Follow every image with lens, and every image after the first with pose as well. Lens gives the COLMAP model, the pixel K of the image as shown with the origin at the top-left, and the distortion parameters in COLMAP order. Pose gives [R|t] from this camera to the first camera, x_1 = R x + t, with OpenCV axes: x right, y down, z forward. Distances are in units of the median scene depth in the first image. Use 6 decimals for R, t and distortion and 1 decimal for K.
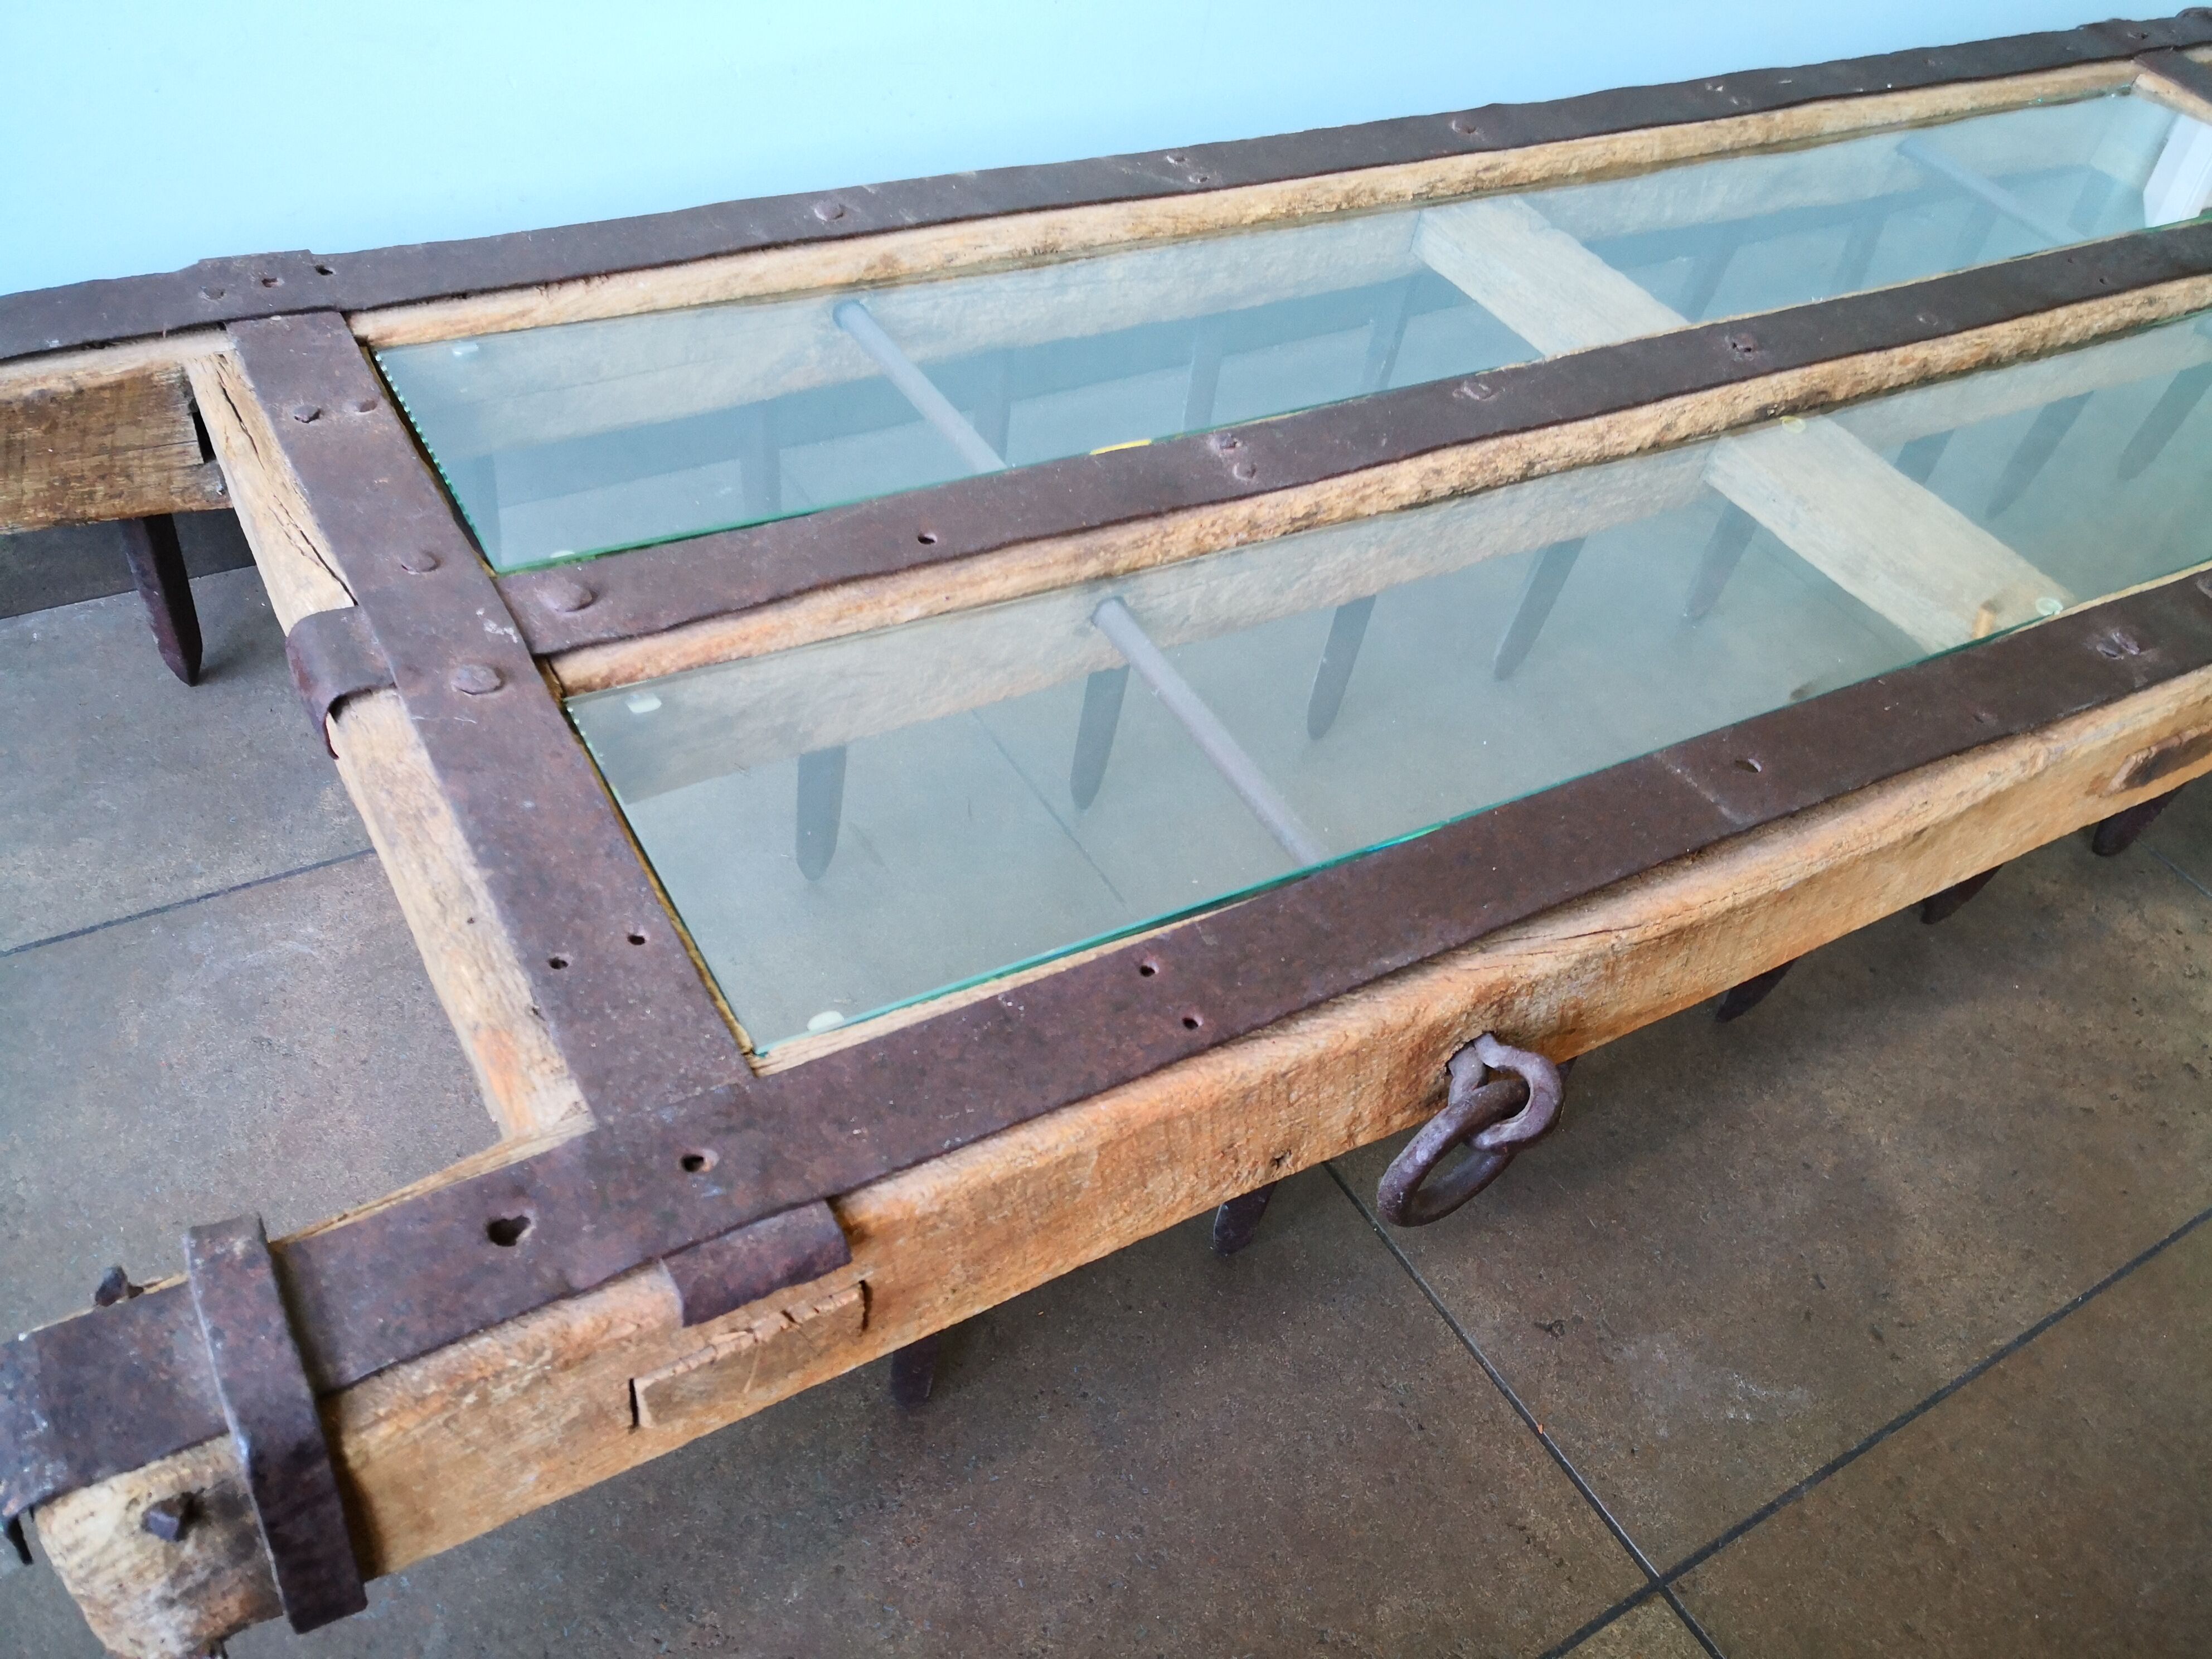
lens RADIAL K [[1793.3, 0, 1106.0], [0, 1793.3, 829.5], [0, 0, 1]] dist [0.024944, -0.057386]
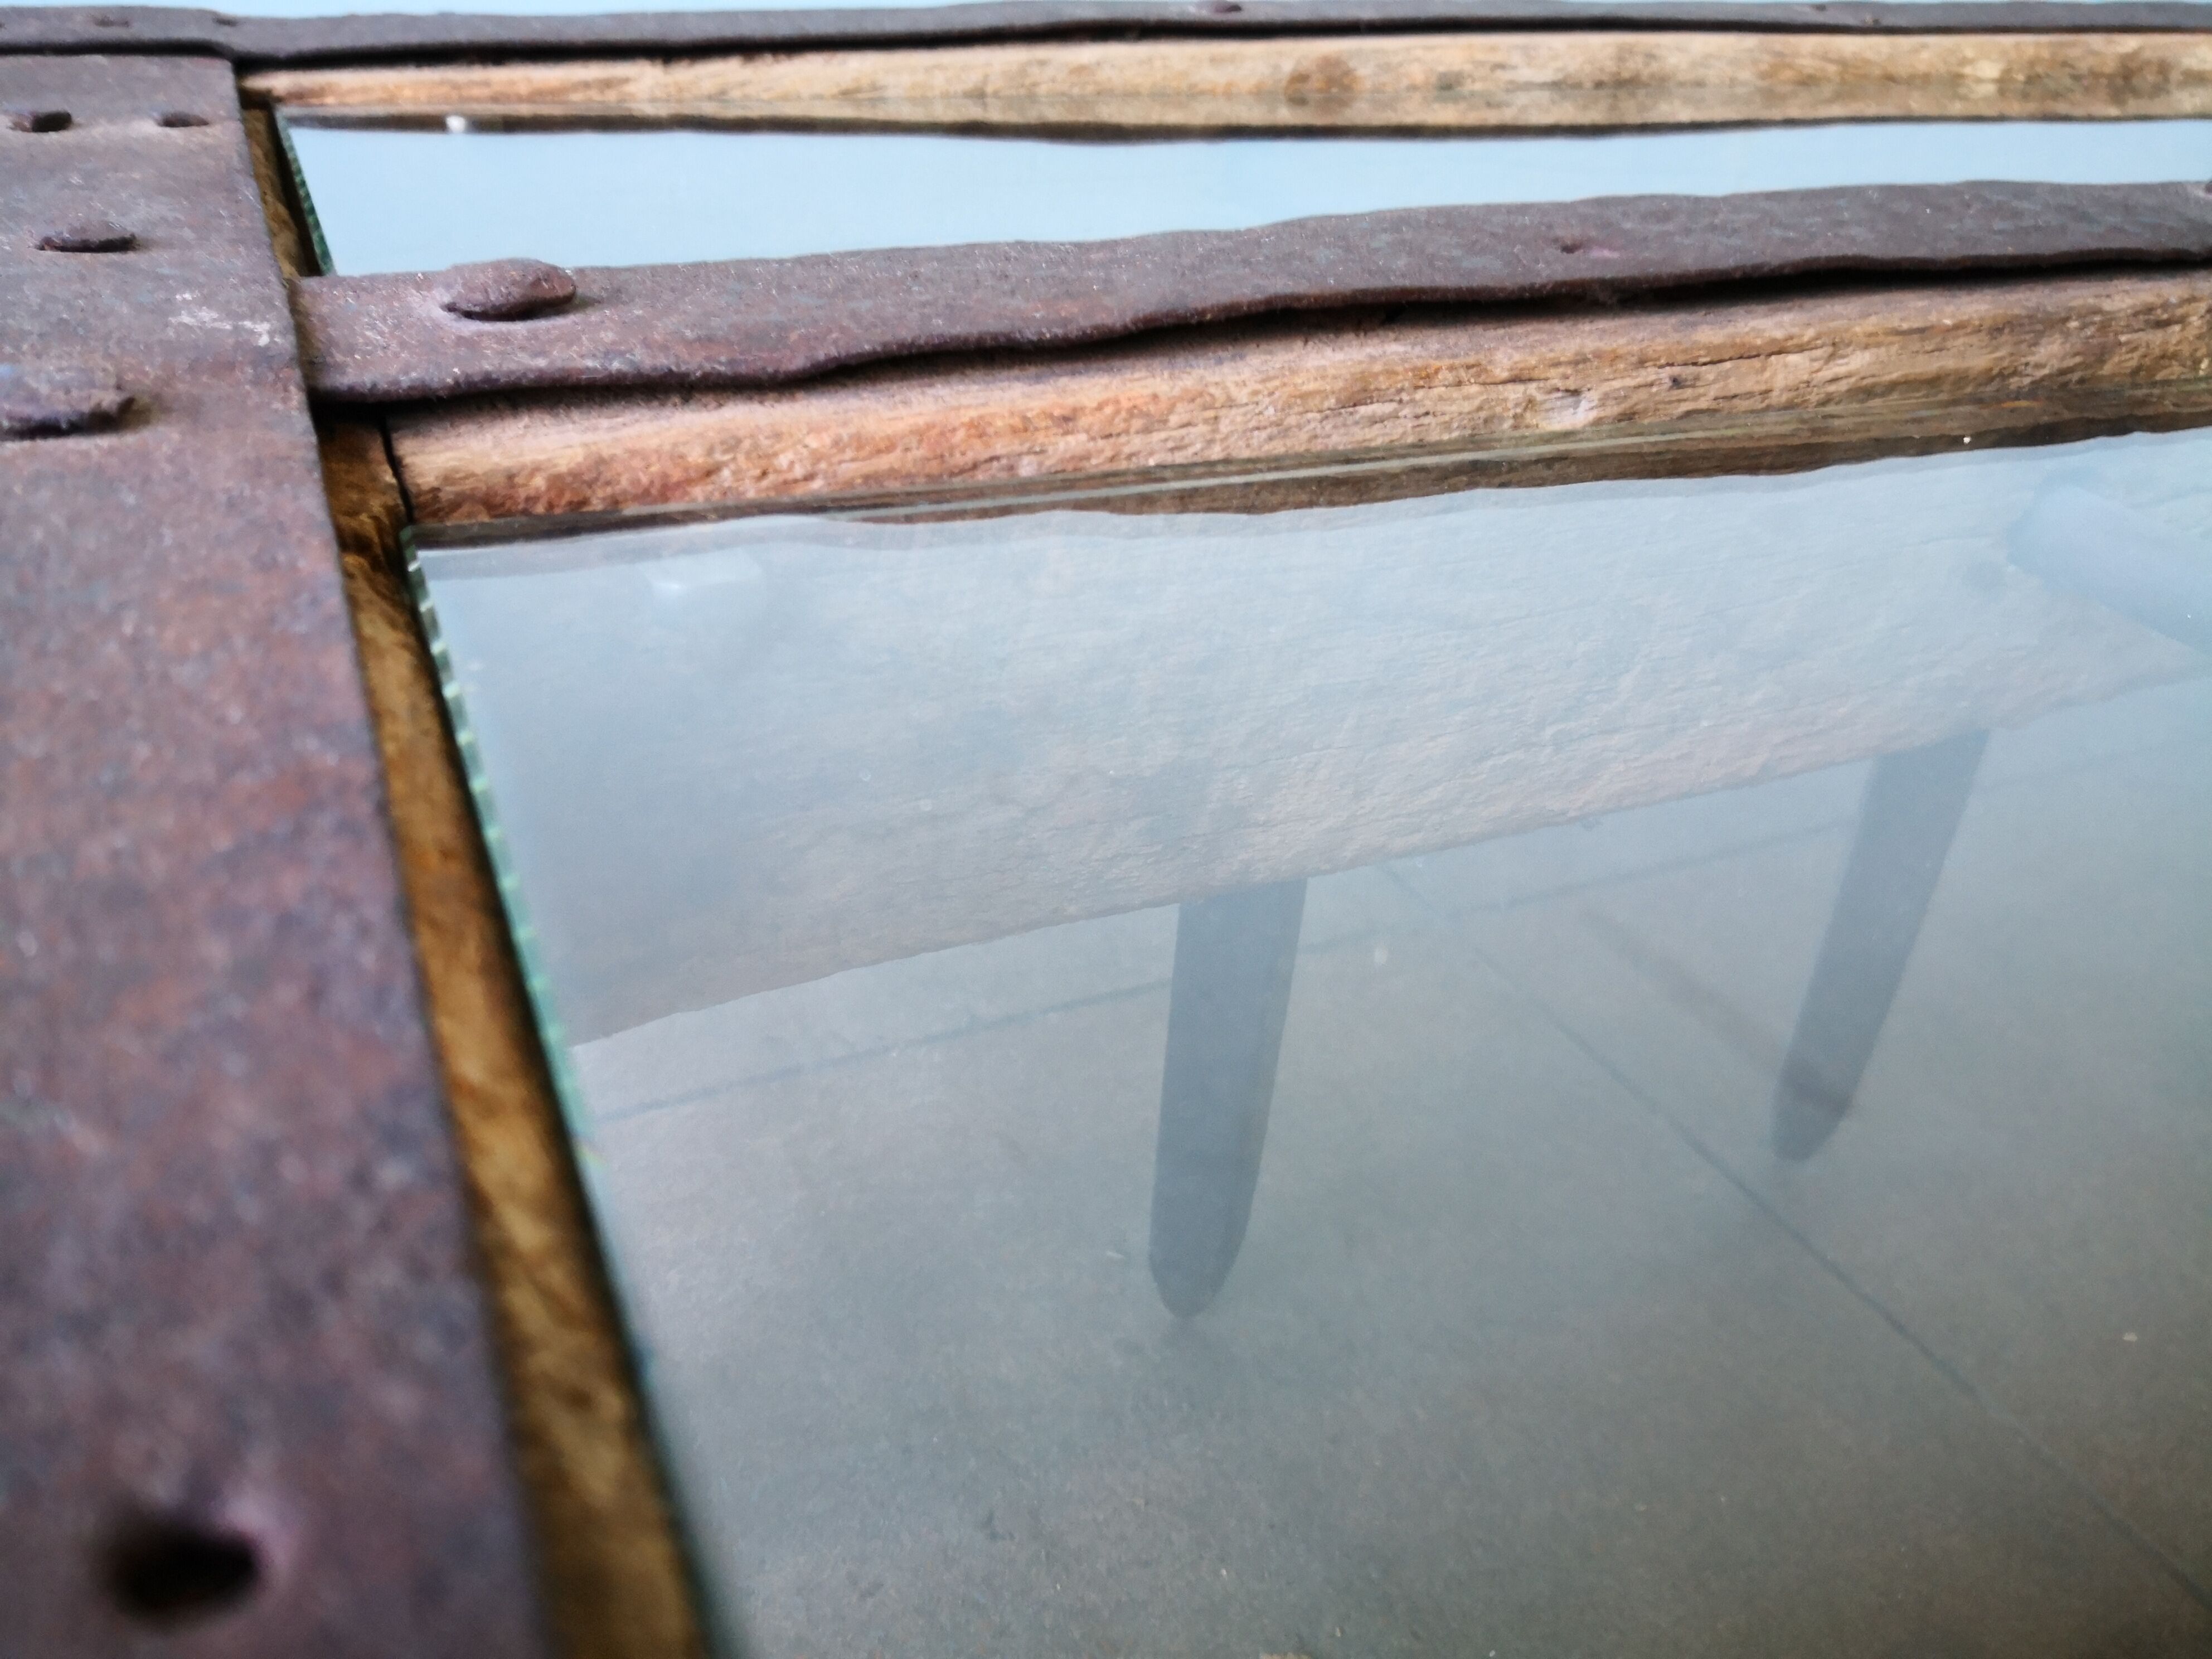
lens RADIAL K [[1813.4, 0, 1097.5], [0, 1813.4, 847.7], [0, 0, 1]] dist [0.025843, -0.079363]
pose [[0.988586, -0.020521, -0.149251, -0.131724], [-0.017437, 0.968436, -0.248650, 0.031742], [0.149642, 0.248415, 0.957025, 0.632677]]
